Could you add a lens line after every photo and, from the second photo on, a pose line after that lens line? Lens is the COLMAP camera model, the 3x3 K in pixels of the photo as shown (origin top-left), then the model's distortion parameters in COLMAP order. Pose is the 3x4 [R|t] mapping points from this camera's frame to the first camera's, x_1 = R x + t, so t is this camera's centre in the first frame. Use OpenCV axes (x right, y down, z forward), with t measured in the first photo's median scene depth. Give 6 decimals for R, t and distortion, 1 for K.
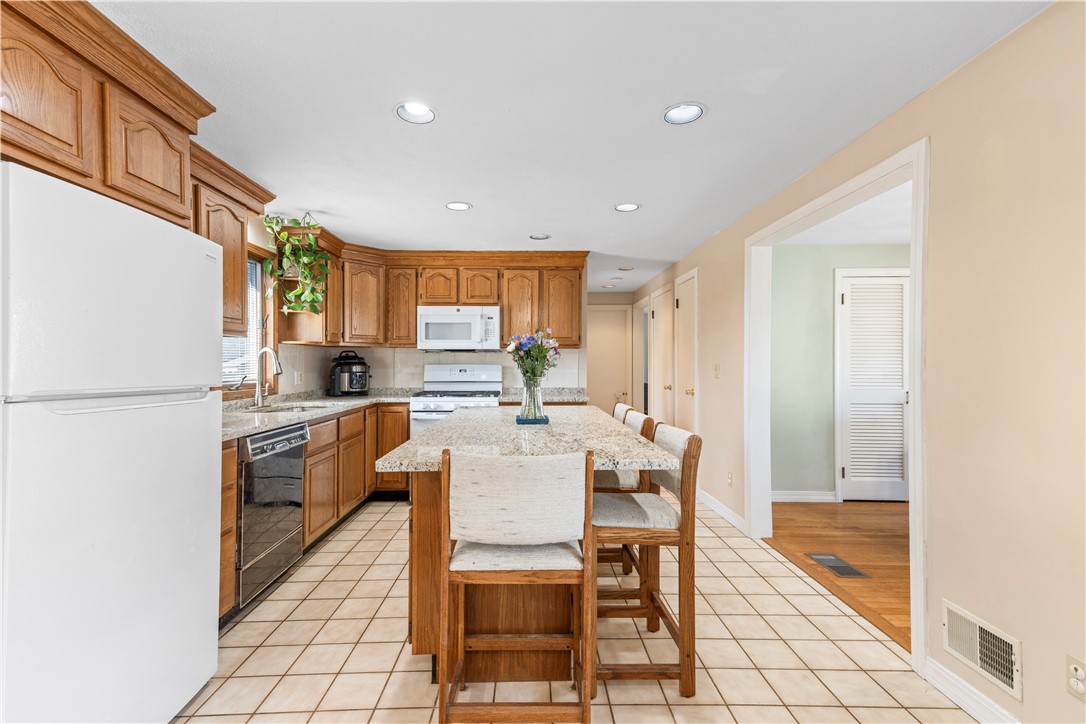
lens RADIAL K [[486.8, 0, 538.7], [0, 486.8, 367.7], [0, 0, 1]] dist [0.034525, -0.009654]
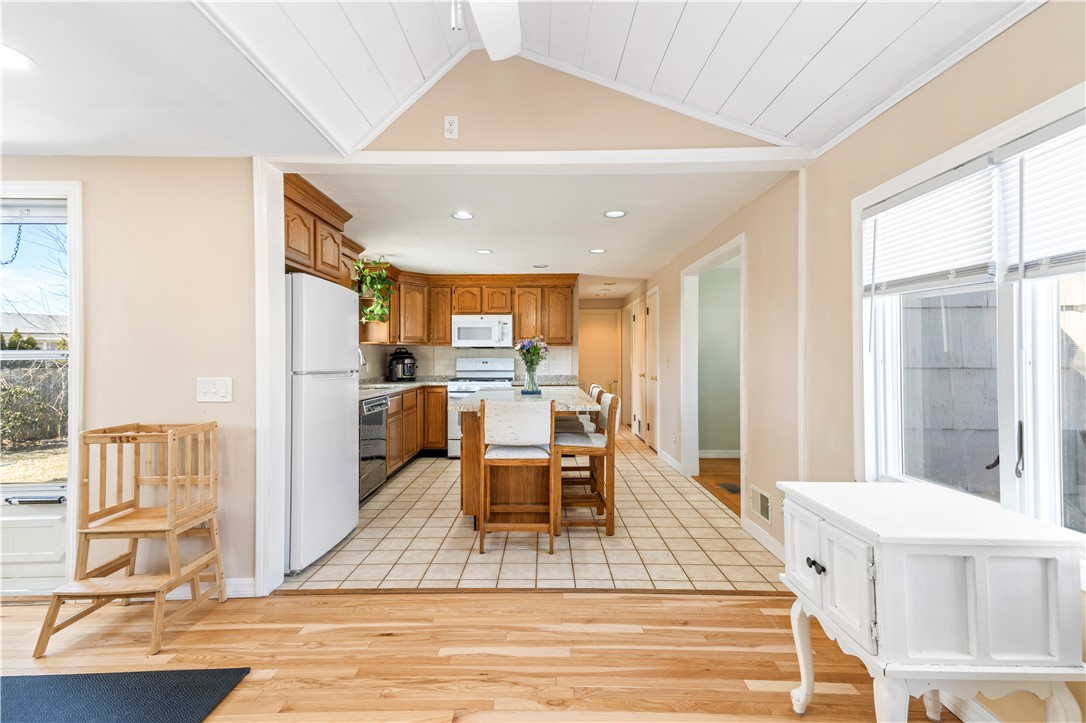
lens RADIAL K [[477.1, 0, 543.0], [0, 477.1, 361.5], [0, 0, 1]] dist [0.002936, 0.000174]
pose [[0.999734, -0.002226, -0.022951, 0.038821], [0.002258, 0.999996, 0.001384, 0.002025], [0.022948, -0.001436, 0.999736, -0.355724]]
